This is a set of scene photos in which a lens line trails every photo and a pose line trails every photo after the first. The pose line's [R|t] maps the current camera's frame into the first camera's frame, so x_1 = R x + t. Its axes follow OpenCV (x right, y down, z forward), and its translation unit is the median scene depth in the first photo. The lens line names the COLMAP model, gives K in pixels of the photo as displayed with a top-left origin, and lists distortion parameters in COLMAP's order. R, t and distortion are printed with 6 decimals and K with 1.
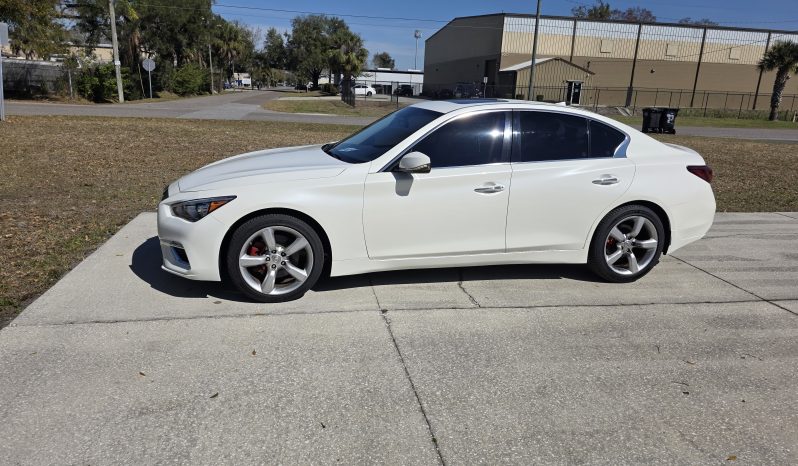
lens RADIAL K [[535.7, 0, 403.2], [0, 535.7, 228.0], [0, 0, 1]] dist [0.057028, -0.048225]
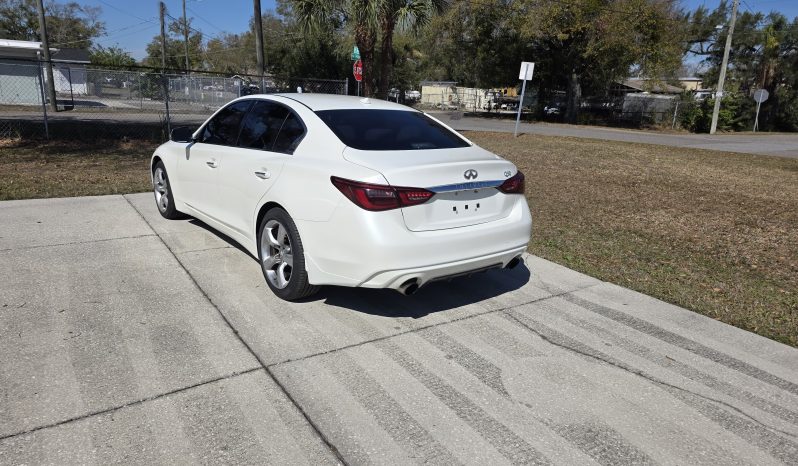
lens RADIAL K [[535.7, 0, 398.7], [0, 535.7, 230.2], [0, 0, 1]] dist [0.057028, -0.048225]
pose [[0.398795, 0.203003, -0.894289, 1.256985], [-0.257622, 0.960719, 0.103200, -0.144549], [0.880110, 0.189233, 0.435428, 0.778386]]
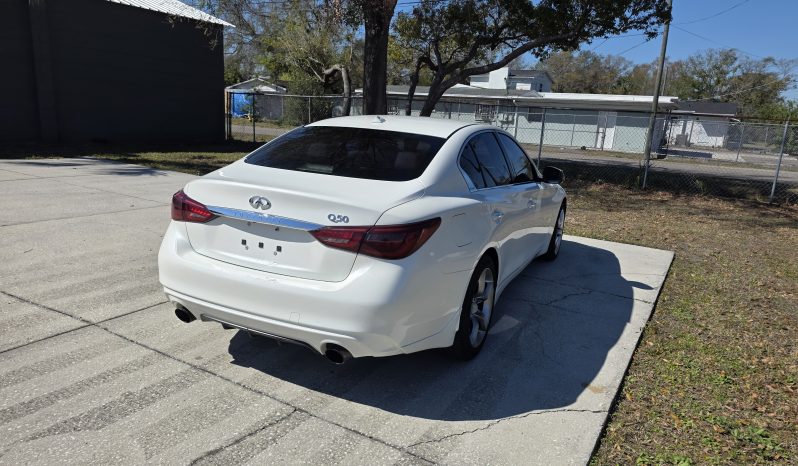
lens RADIAL K [[535.7, 0, 396.5], [0, 535.7, 244.6], [0, 0, 1]] dist [0.057028, -0.048225]
pose [[-0.648834, 0.103458, -0.753864, 0.934315], [-0.272305, 0.893536, 0.356993, -0.381898], [0.710538, 0.436910, -0.551584, 1.655890]]
